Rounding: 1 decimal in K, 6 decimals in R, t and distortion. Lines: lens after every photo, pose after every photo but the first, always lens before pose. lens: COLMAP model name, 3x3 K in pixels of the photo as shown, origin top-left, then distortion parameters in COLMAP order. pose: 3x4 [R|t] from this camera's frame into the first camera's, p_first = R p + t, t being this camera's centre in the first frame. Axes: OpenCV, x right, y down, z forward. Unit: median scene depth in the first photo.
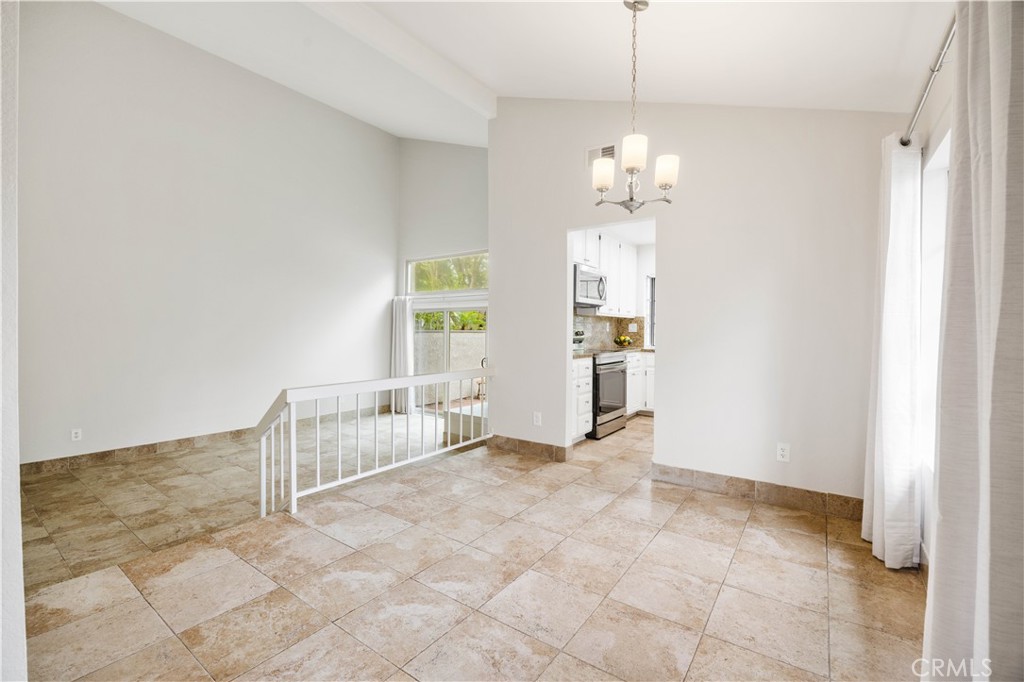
lens RADIAL K [[436.0, 0, 507.7], [0, 436.0, 336.6], [0, 0, 1]] dist [-0.010298, 0.000161]
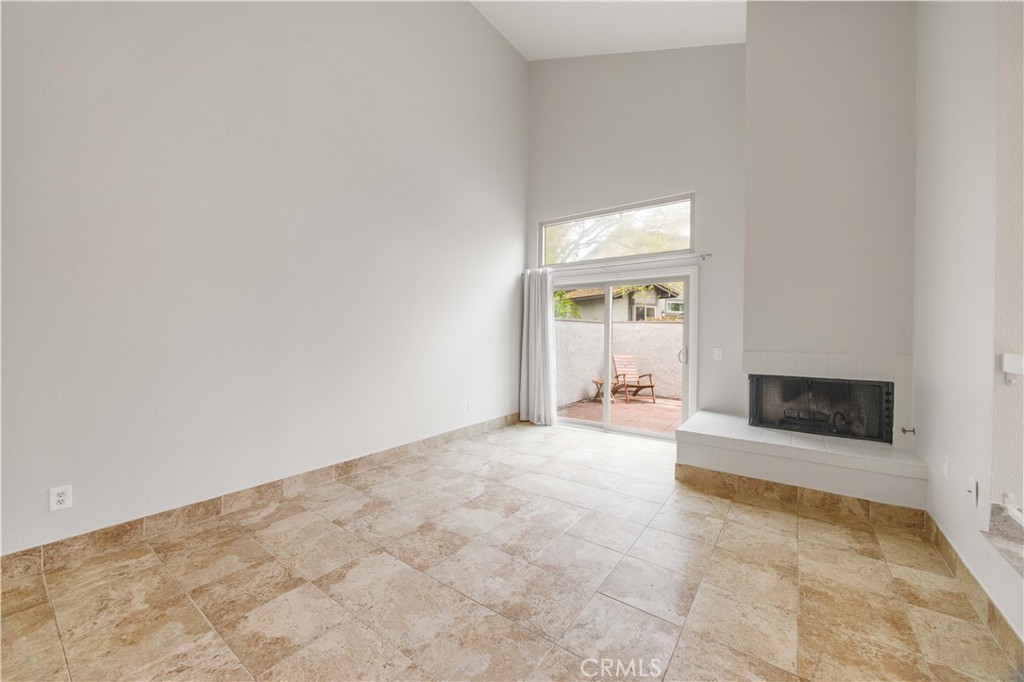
lens RADIAL K [[389.0, 0, 510.8], [0, 389.0, 335.3], [0, 0, 1]] dist [-0.001690, -0.000210]
pose [[0.999998, -0.002135, -0.000403, -0.736228], [0.002130, 0.999940, -0.010722, 0.075869], [0.000426, 0.010721, 0.999942, 0.838989]]
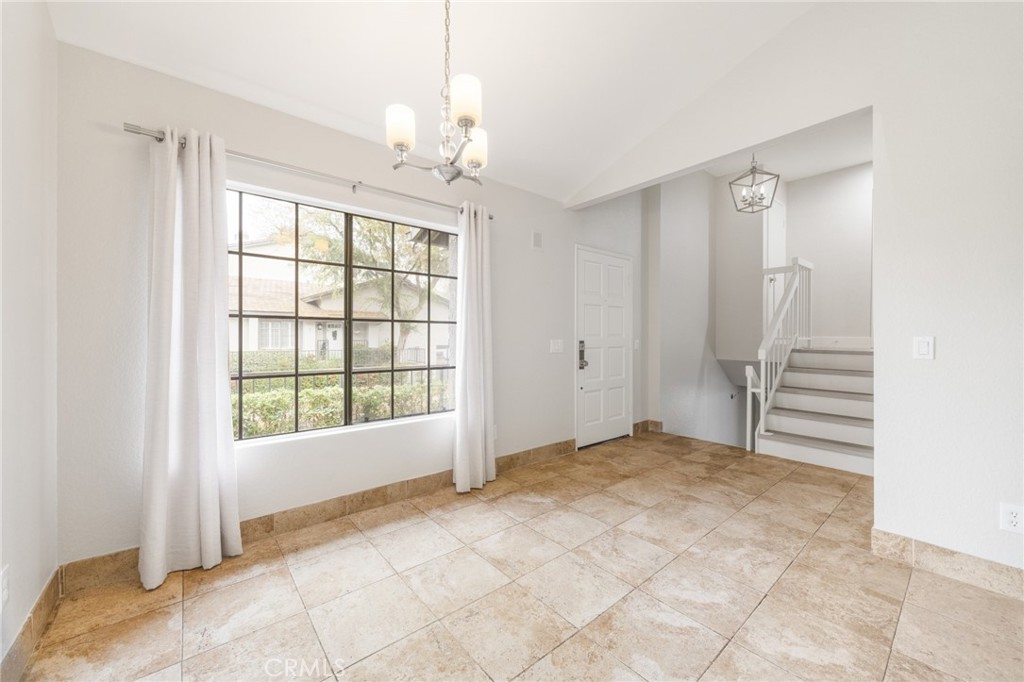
lens RADIAL K [[389.0, 0, 510.8], [0, 389.0, 335.3], [0, 0, 1]] dist [-0.001690, -0.000210]
pose [[-0.969777, -0.006847, 0.243896, 0.000288], [-0.004266, 0.999929, 0.011107, -0.013243], [-0.243955, 0.009731, -0.969738, 1.158602]]
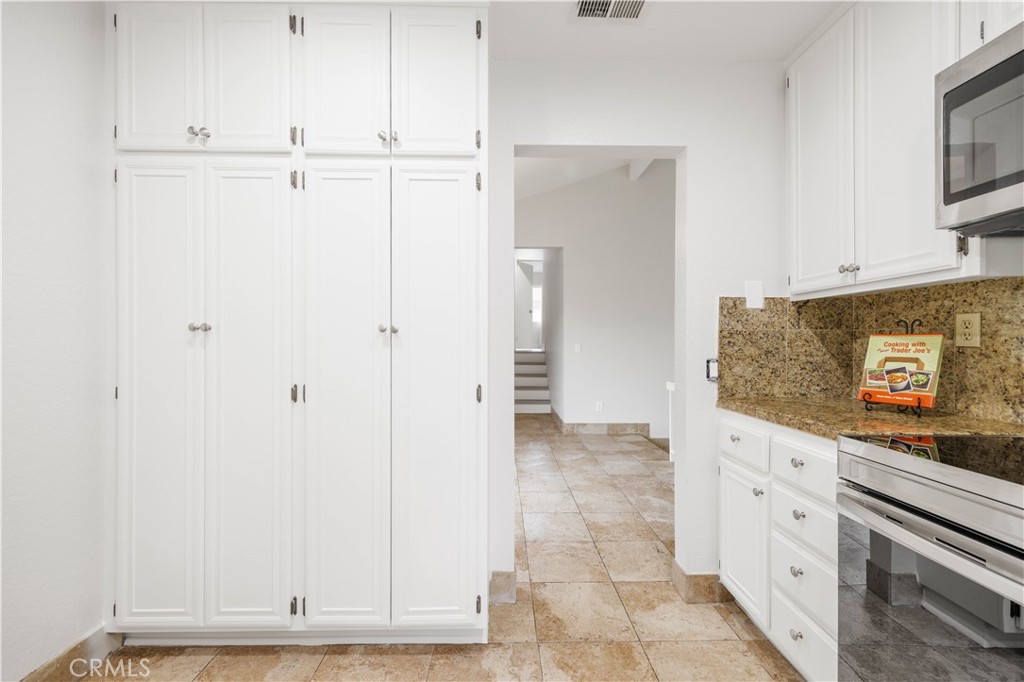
lens RADIAL K [[419.3, 0, 512.0], [0, 419.3, 341.0], [0, 0, 1]] dist [-0.000553, -0.000066]
pose [[-0.793977, -0.007772, -0.607898, 0.757868], [-0.014738, 0.999870, 0.006466, -0.023083], [0.607769, 0.014093, -0.793989, 1.586345]]
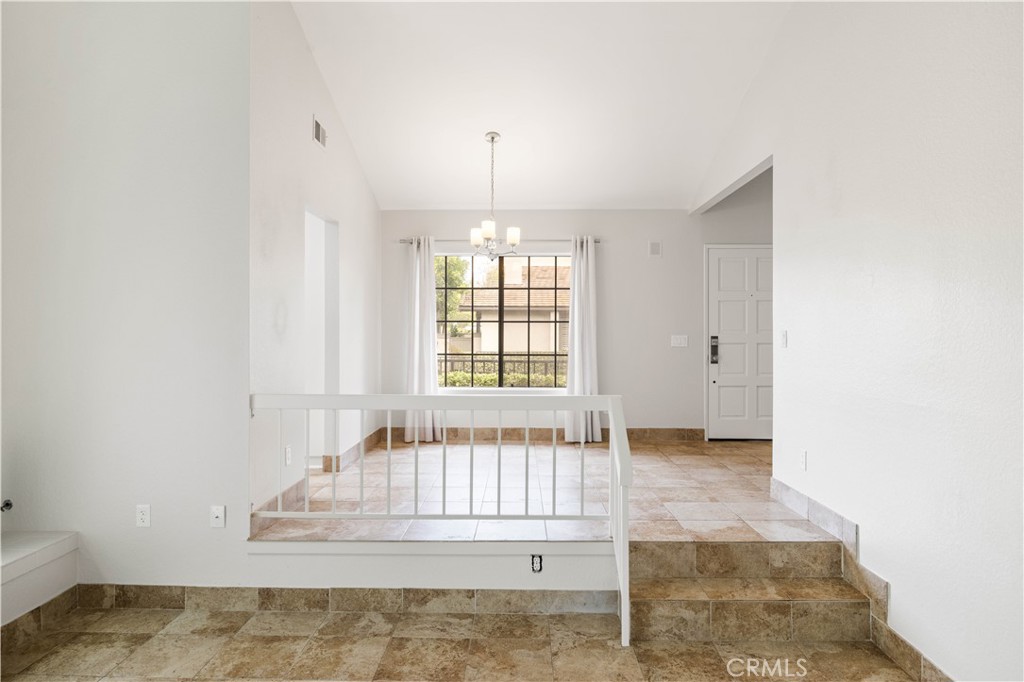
lens RADIAL K [[617.5, 0, 513.7], [0, 617.5, 336.0], [0, 0, 1]] dist [-0.006319, -0.000903]
pose [[-0.577162, -0.007224, 0.816598, -1.207217], [0.007267, 0.999876, 0.013982, -0.017391], [-0.816598, 0.014004, -0.577037, 1.622591]]
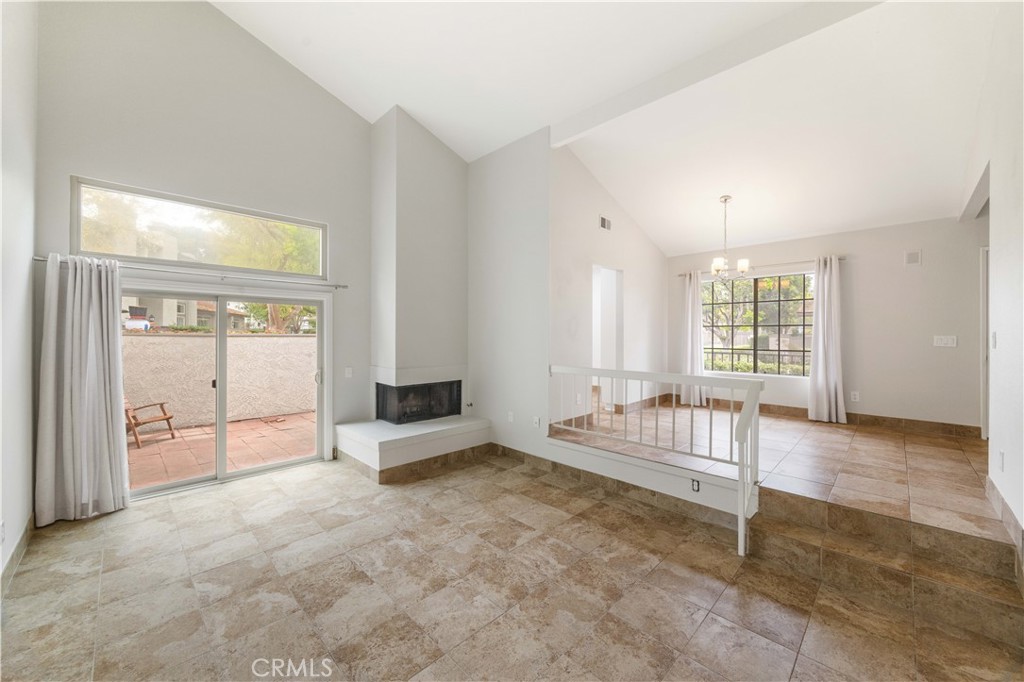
lens RADIAL K [[389.0, 0, 510.8], [0, 389.0, 335.3], [0, 0, 1]] dist [-0.001690, -0.000210]
pose [[0.153028, -0.006625, 0.988200, -1.447219], [0.013932, 0.999893, 0.004546, -0.017247], [-0.988124, 0.013072, 0.153104, 1.300144]]
